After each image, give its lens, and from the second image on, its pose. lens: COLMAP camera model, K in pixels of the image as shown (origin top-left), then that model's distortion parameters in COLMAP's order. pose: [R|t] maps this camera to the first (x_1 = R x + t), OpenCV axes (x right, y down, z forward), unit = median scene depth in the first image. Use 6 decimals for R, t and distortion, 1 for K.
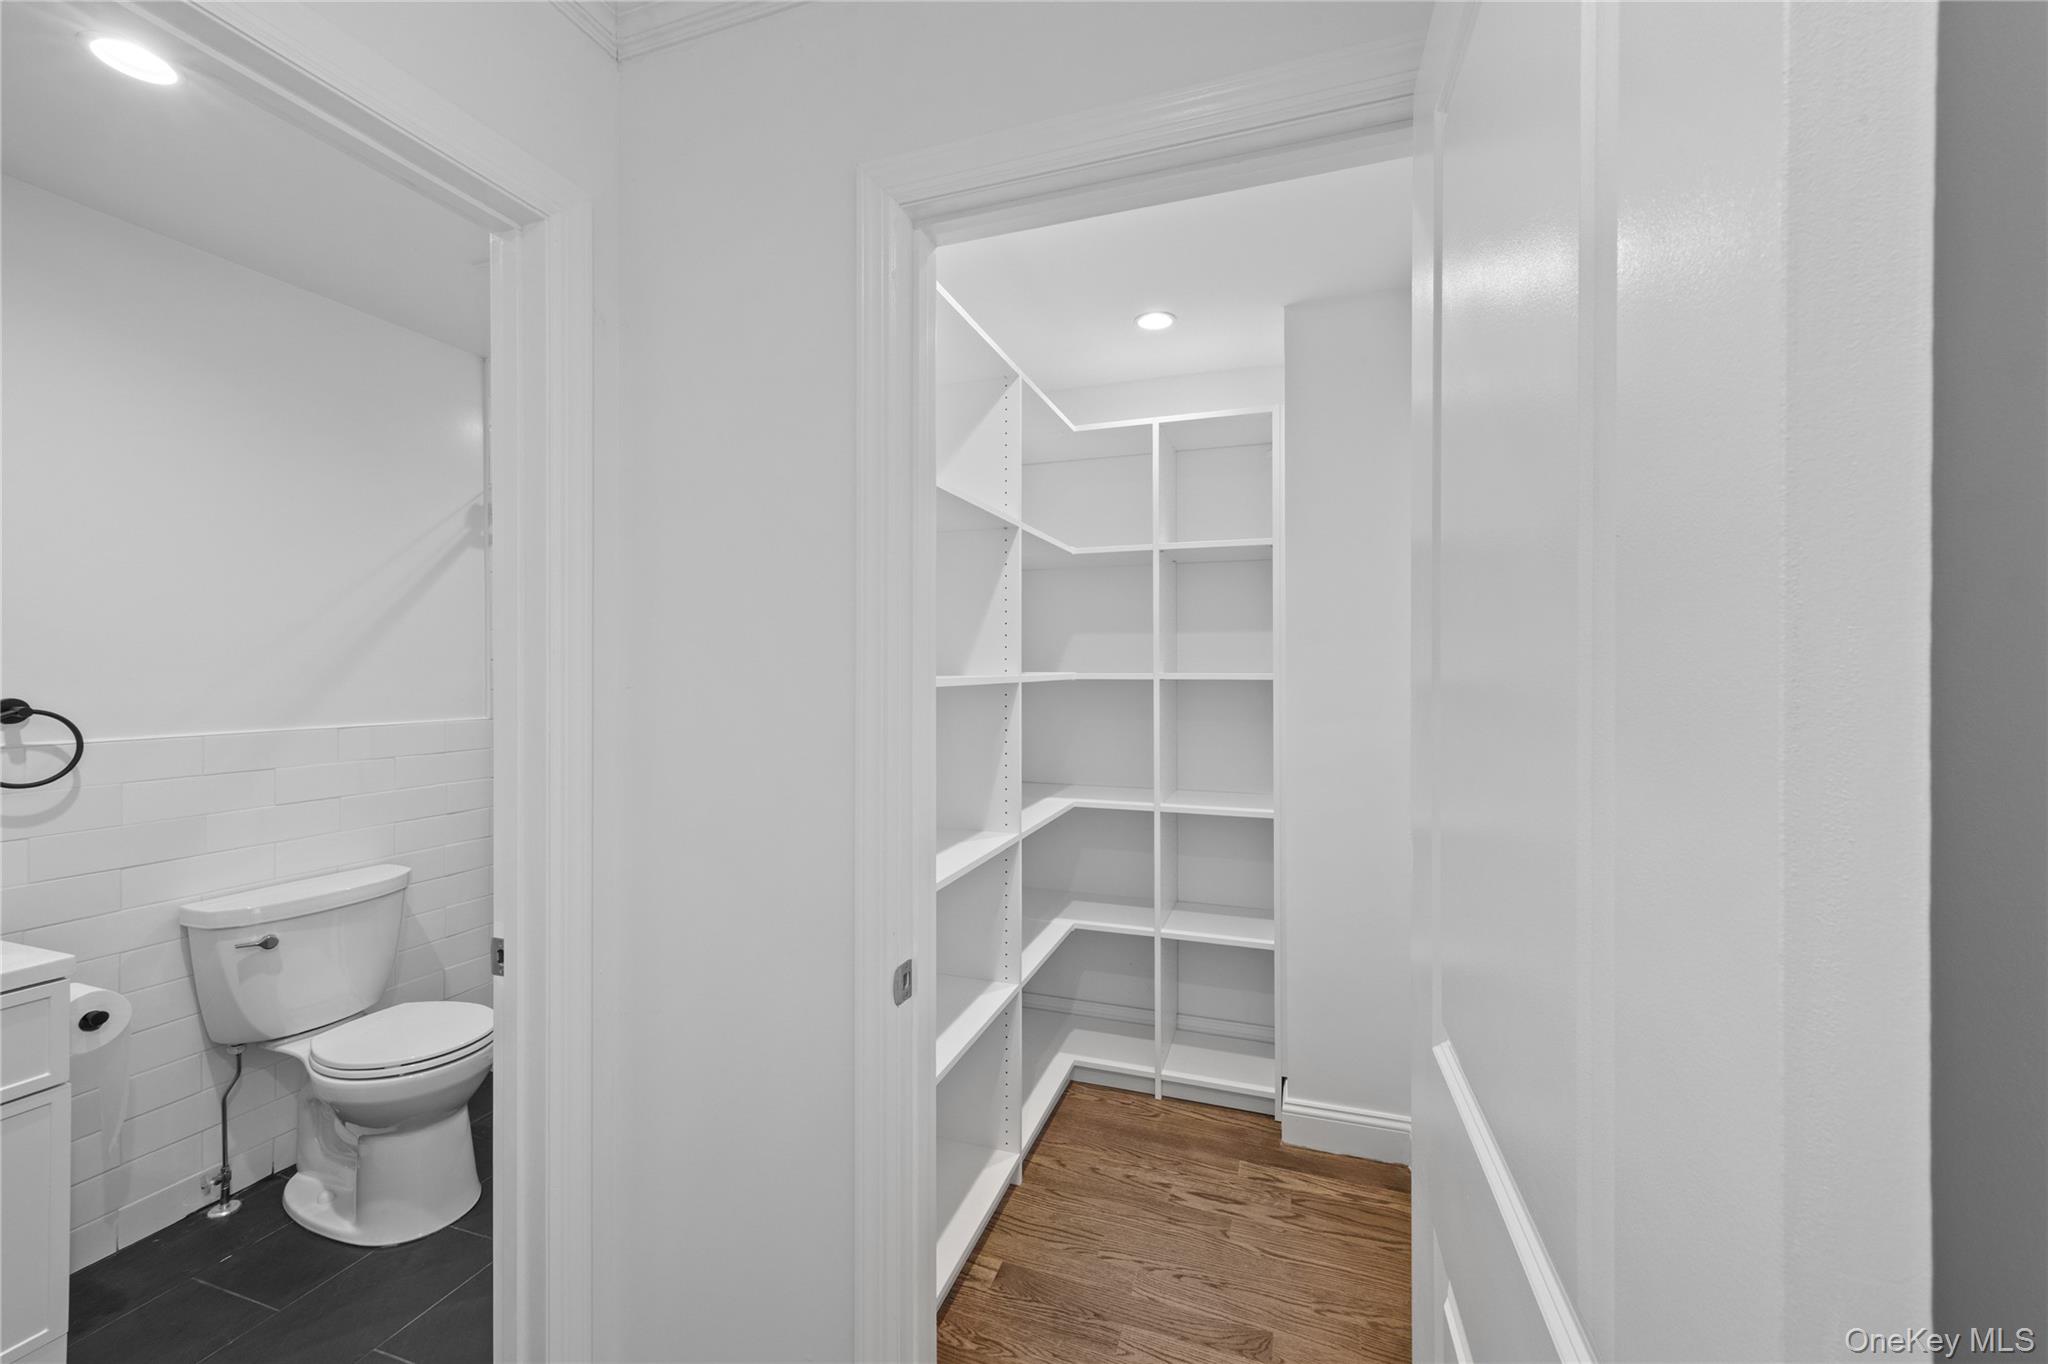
lens RADIAL K [[834.6, 0, 1068.1], [0, 834.6, 662.3], [0, 0, 1]] dist [0.007926, -0.001130]
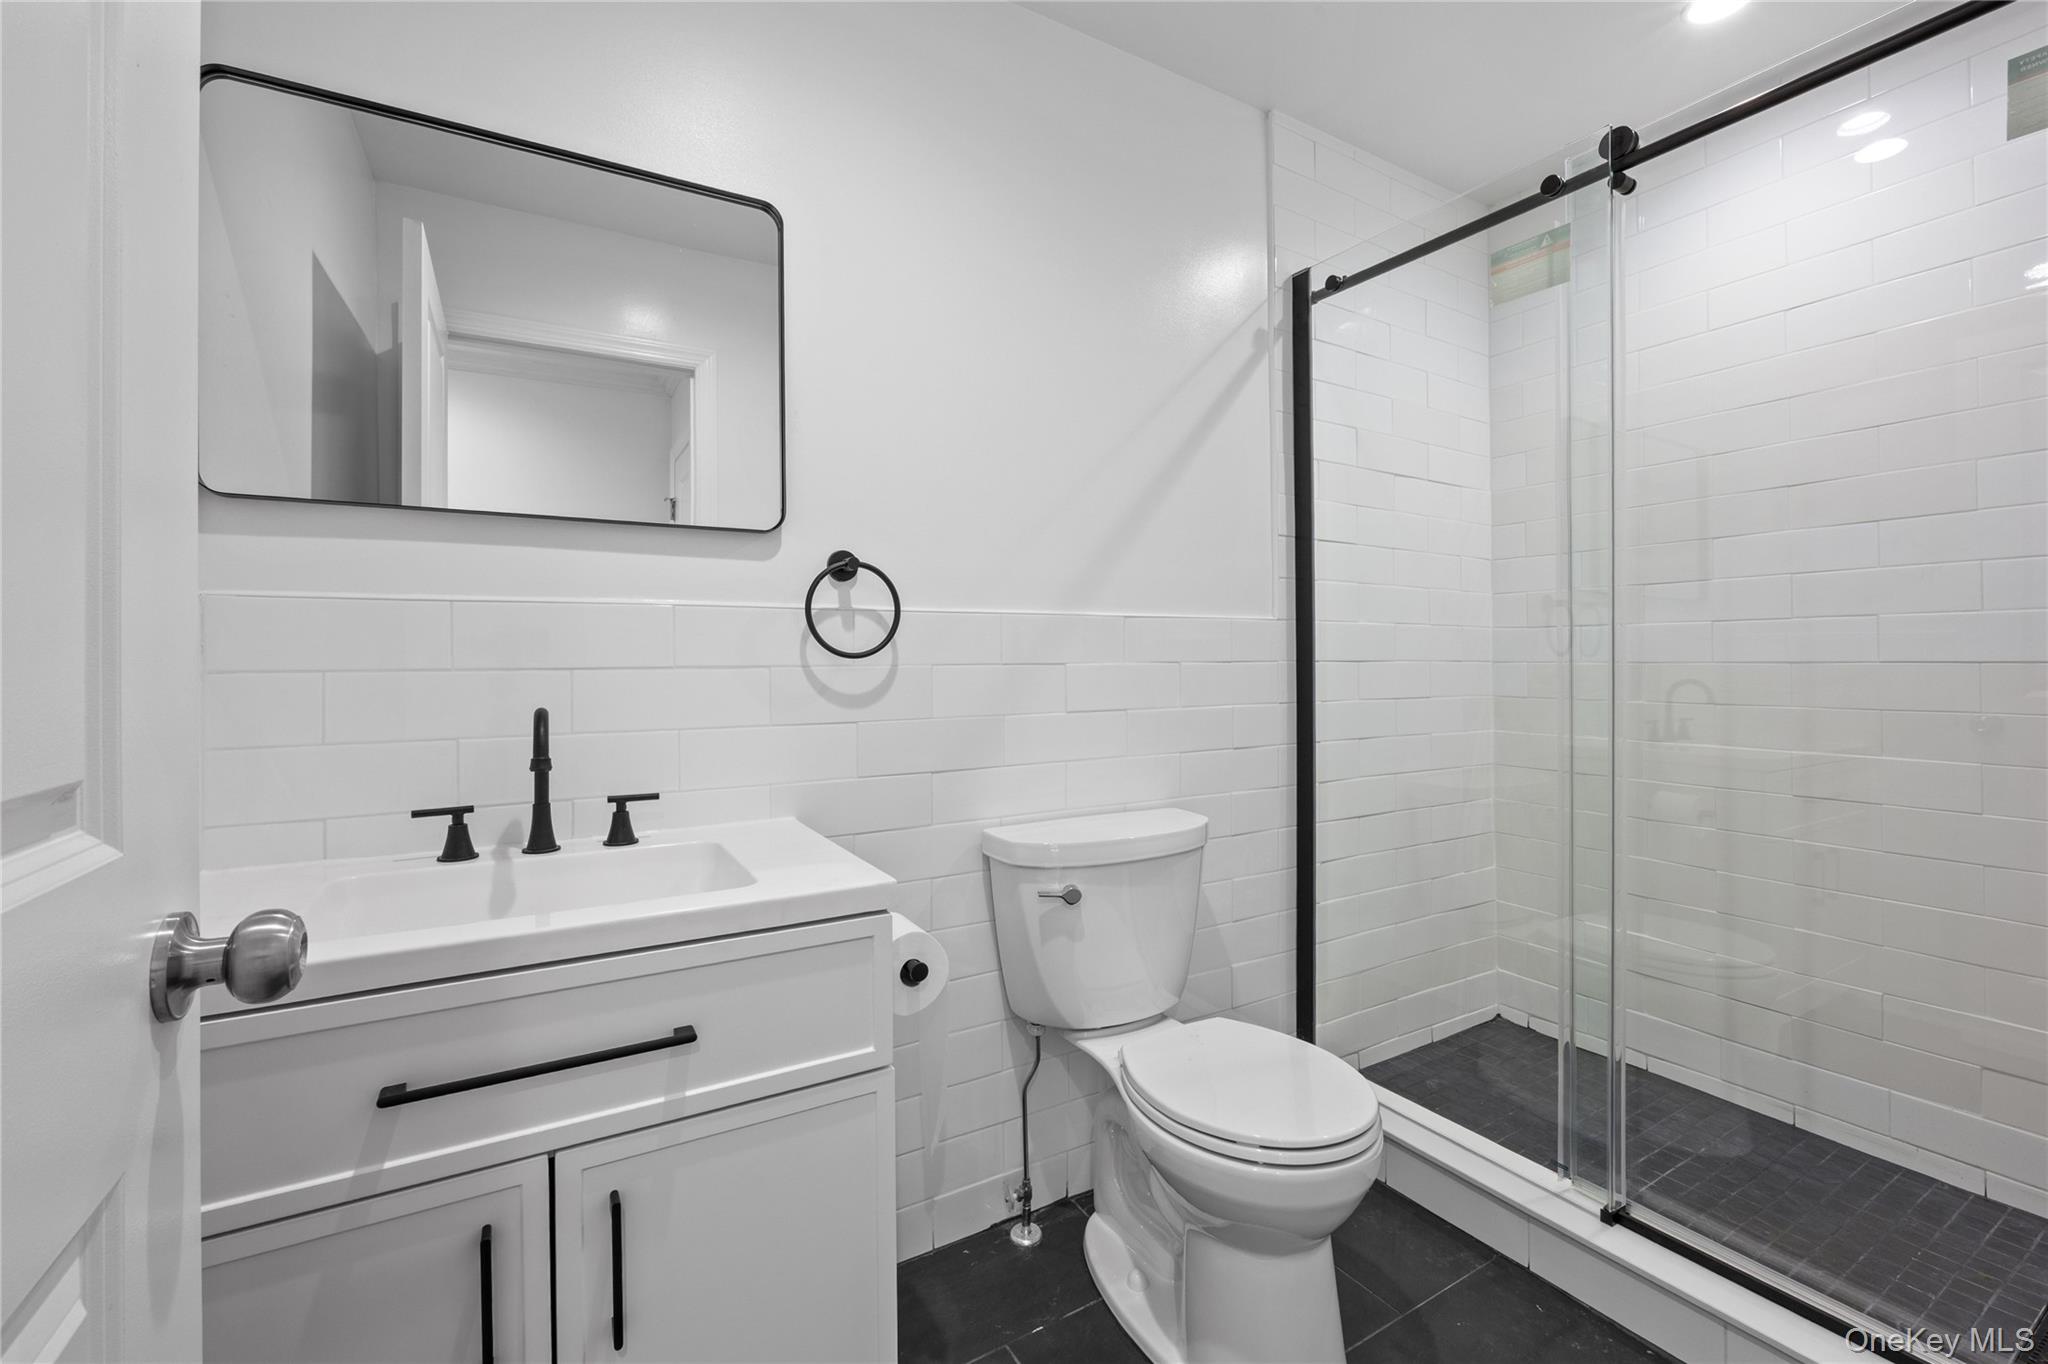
lens RADIAL K [[891.5, 0, 1041.5], [0, 891.5, 664.1], [0, 0, 1]] dist [-0.010692, 0.000619]
pose [[0.763270, -0.001035, -0.646079, -0.476463], [0.005217, 0.999976, 0.004561, 0.132085], [0.646059, -0.006852, 0.763257, 0.403302]]
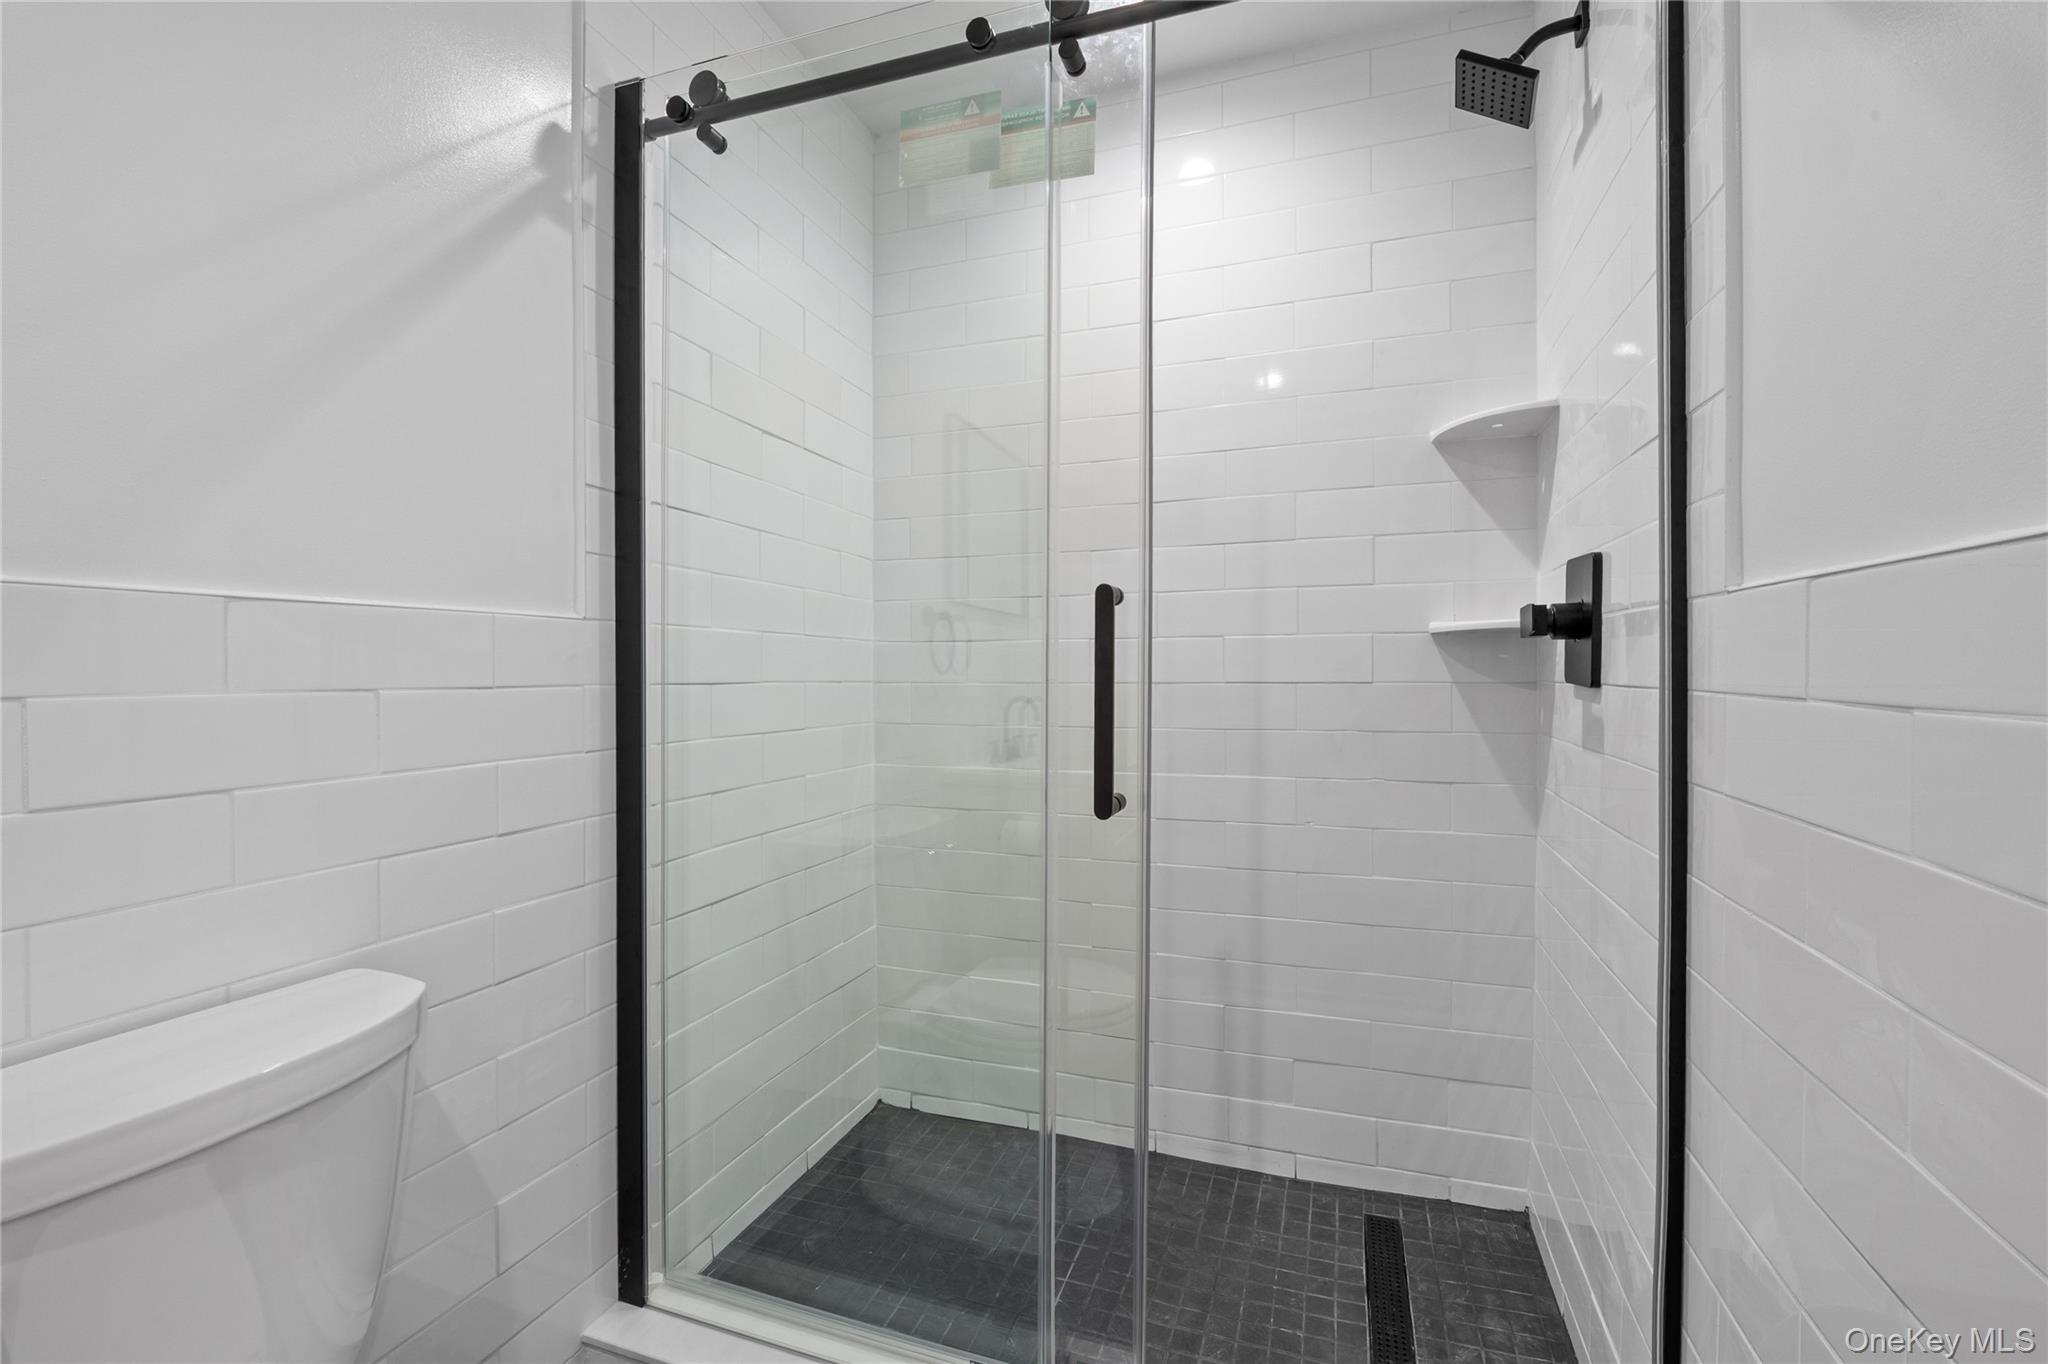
lens RADIAL K [[891.5, 0, 1030.8], [0, 891.5, 675.2], [0, 0, 1]] dist [-0.010692, 0.000619]
pose [[0.999845, 0.002044, -0.017498, -0.594286], [-0.001953, 0.999985, 0.005214, 0.124257], [0.017508, -0.005179, 0.999833, 0.716274]]
